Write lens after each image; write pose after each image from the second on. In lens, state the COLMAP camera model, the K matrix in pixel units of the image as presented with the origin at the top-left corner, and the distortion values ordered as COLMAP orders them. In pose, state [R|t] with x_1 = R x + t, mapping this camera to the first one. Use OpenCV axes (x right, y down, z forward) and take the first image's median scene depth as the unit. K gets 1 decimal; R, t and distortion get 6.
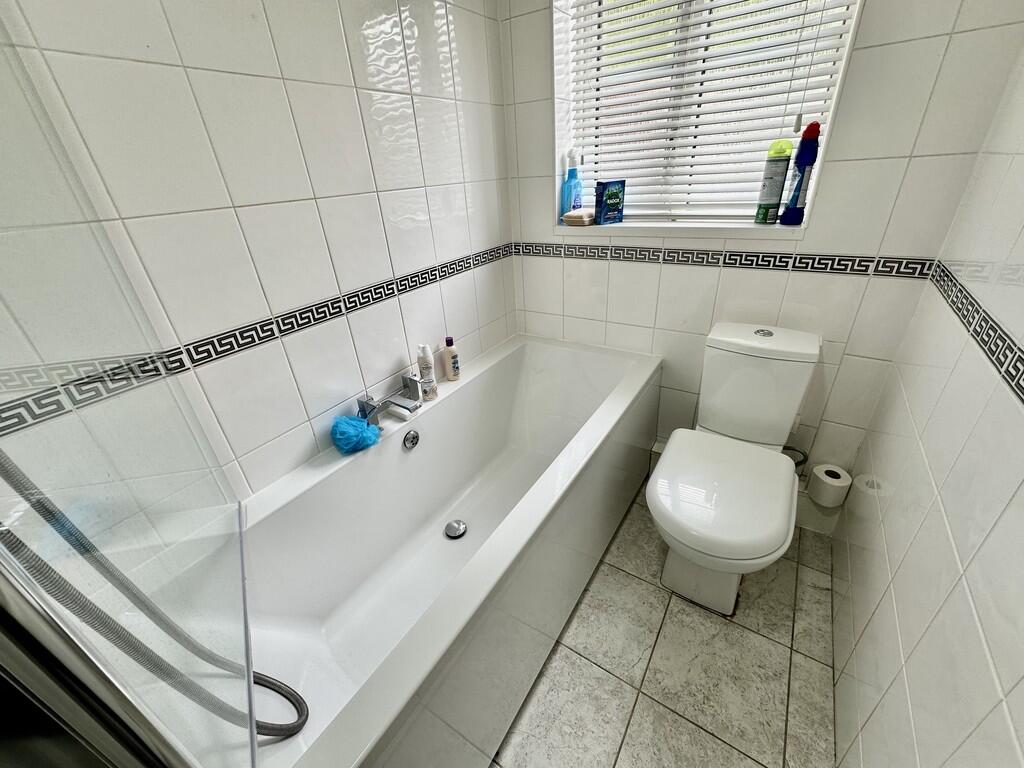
lens RADIAL K [[408.5, 0, 515.3], [0, 408.5, 381.1], [0, 0, 1]] dist [-0.002631, 0.000539]
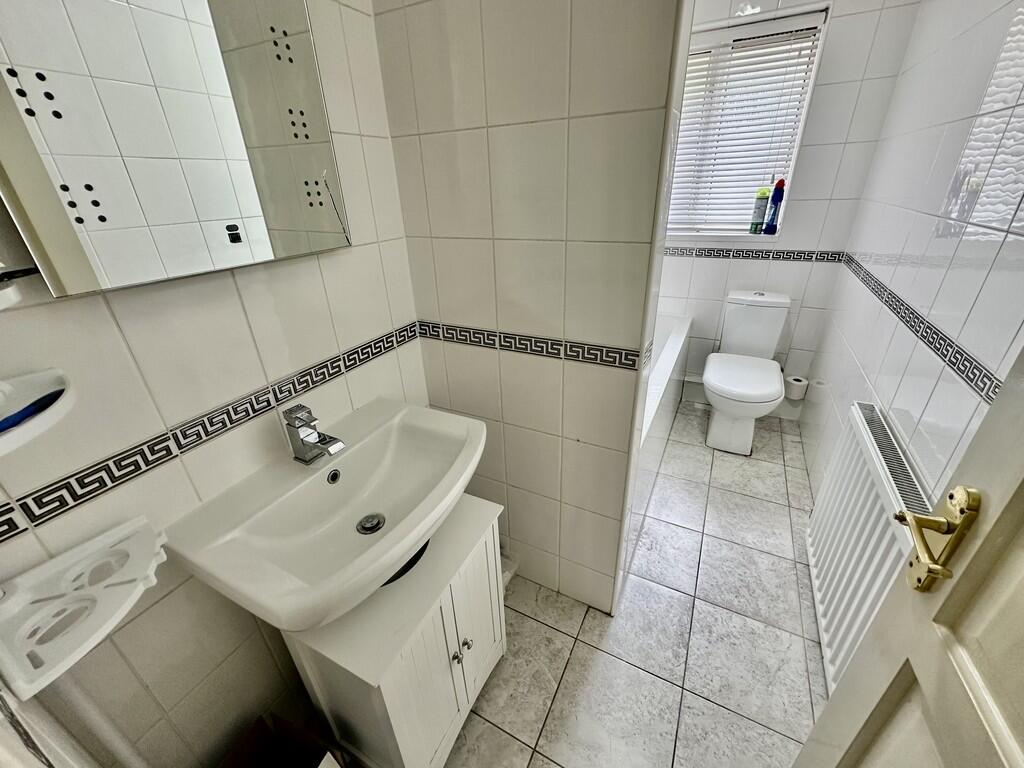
lens RADIAL K [[408.5, 0, 511.1], [0, 408.5, 383.6], [0, 0, 1]] dist [-0.002631, 0.000539]
pose [[0.994685, -0.023154, 0.100327, -0.643181], [0.026658, 0.999075, -0.033734, 0.298242], [-0.099453, 0.036230, 0.994383, -0.633784]]
